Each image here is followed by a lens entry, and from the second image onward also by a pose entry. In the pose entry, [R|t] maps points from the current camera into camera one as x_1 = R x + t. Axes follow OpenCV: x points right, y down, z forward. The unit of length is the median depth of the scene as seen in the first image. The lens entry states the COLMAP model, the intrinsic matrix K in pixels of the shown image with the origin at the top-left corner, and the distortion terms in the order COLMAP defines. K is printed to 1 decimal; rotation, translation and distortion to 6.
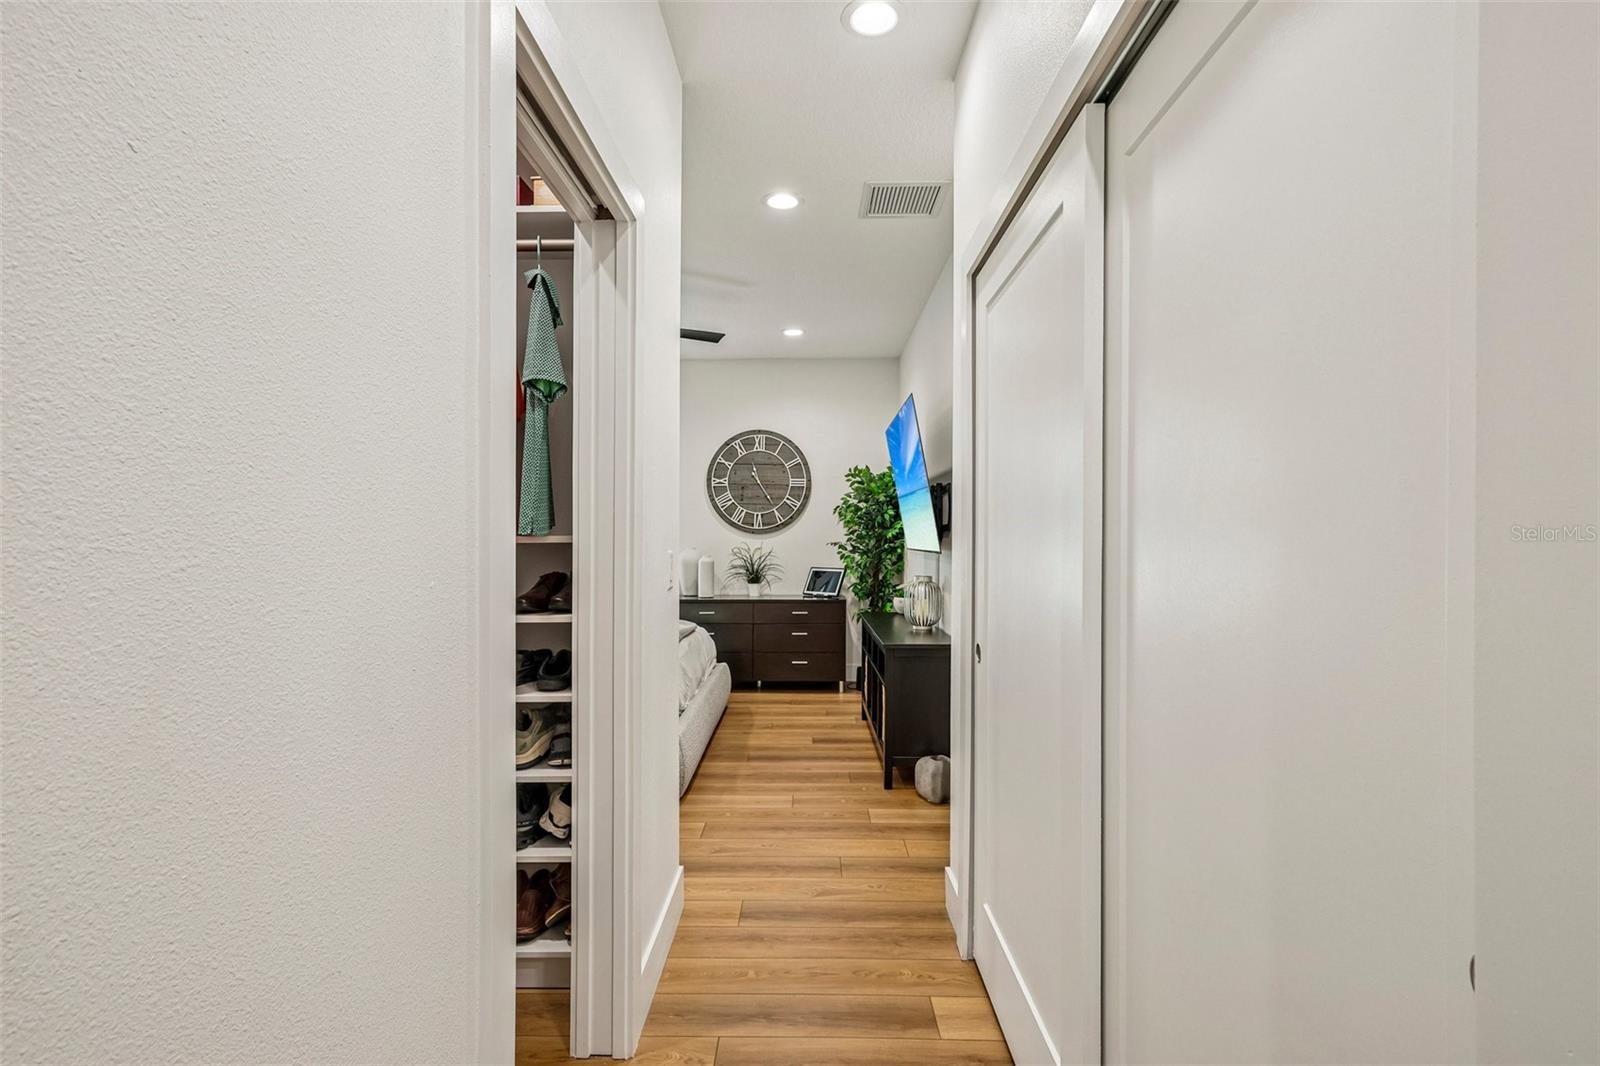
lens RADIAL K [[751.8, 0, 803.8], [0, 751.8, 532.6], [0, 0, 1]] dist [-0.003589, 0.000869]
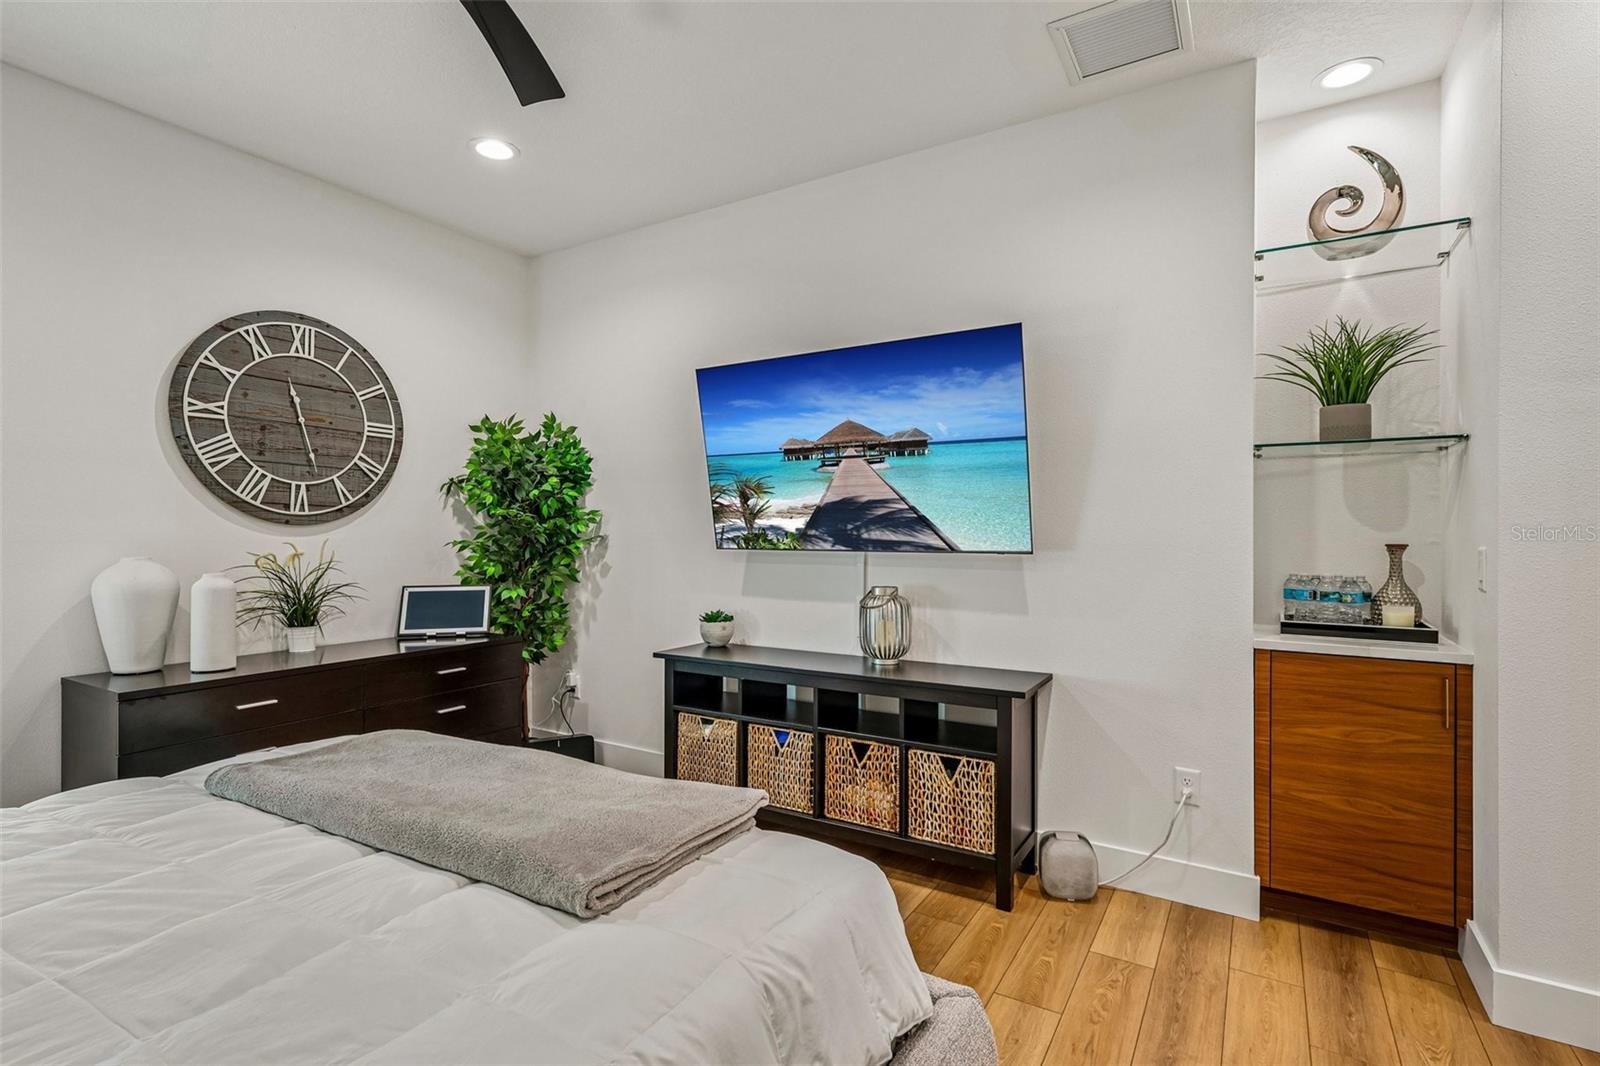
lens RADIAL K [[751.8, 0, 789.9], [0, 751.8, 528.0], [0, 0, 1]] dist [-0.003589, 0.000869]
pose [[0.517896, 0.005927, 0.855423, -0.314698], [0.001331, 0.999969, -0.007734, 0.007817], [-0.855442, 0.005144, 0.517872, 0.472205]]
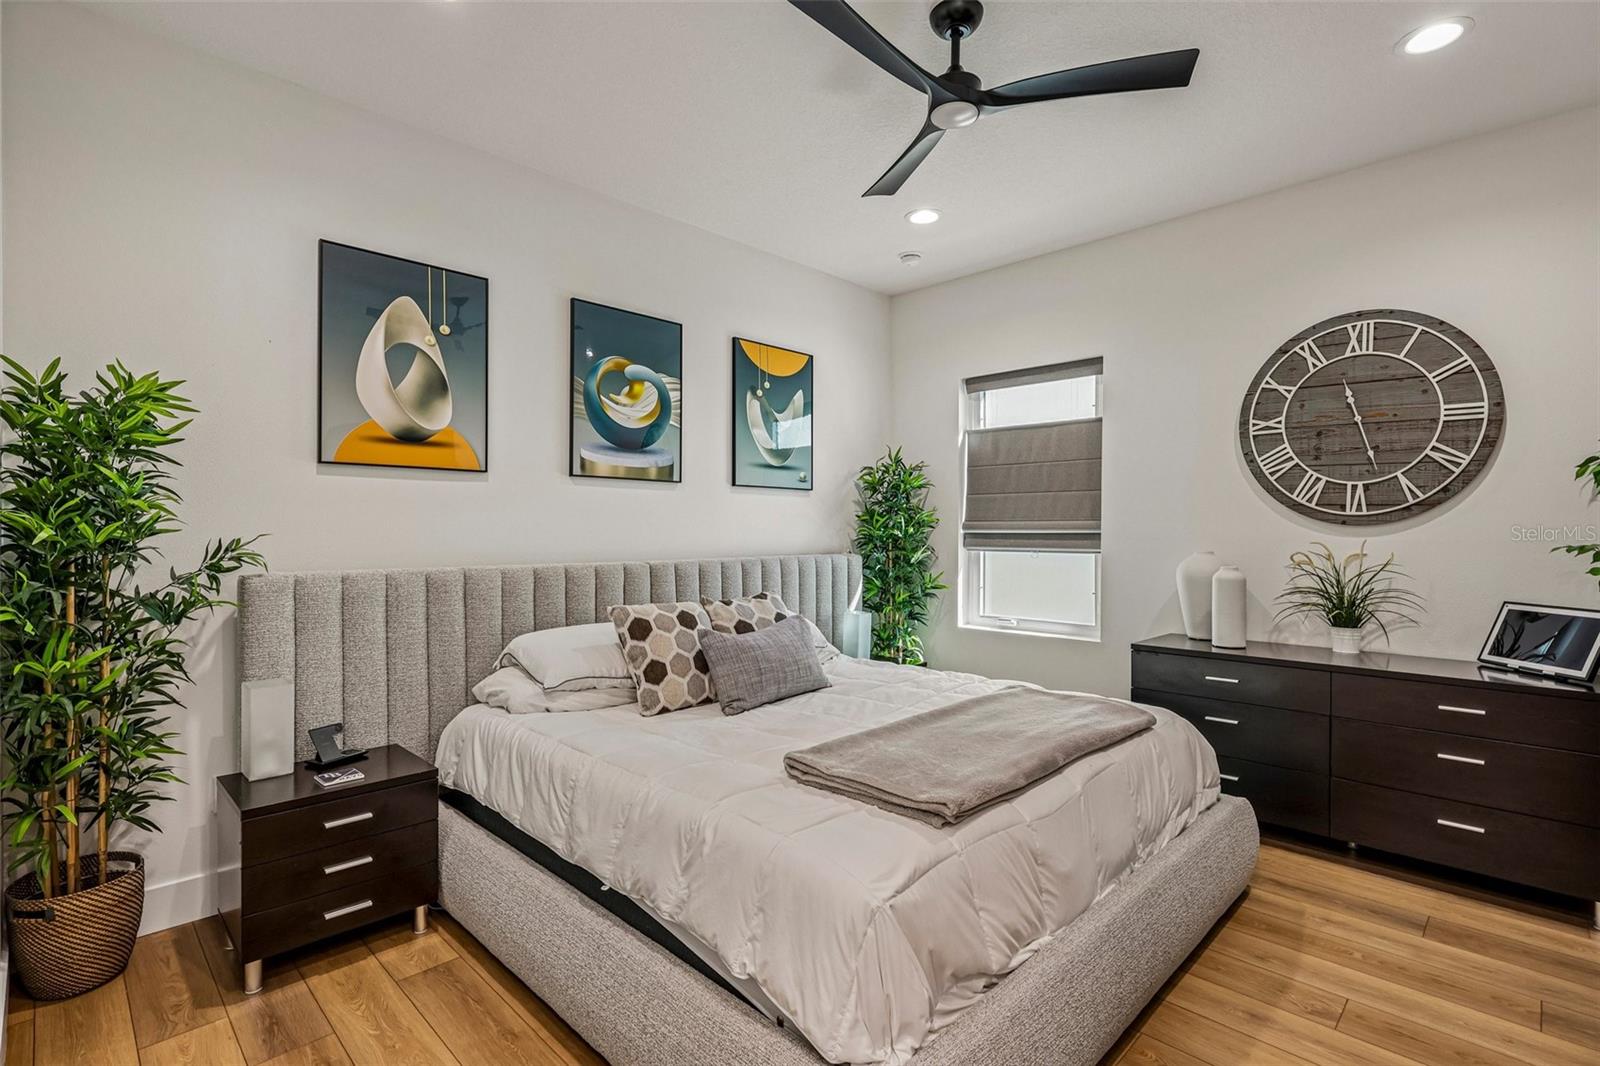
lens RADIAL K [[751.8, 0, 807.0], [0, 751.8, 525.1], [0, 0, 1]] dist [-0.003589, 0.000869]
pose [[0.714833, 0.000197, -0.699296, 0.024758], [-0.001383, 0.999998, -0.001132, 0.002529], [0.699294, 0.001776, 0.714832, 0.404506]]
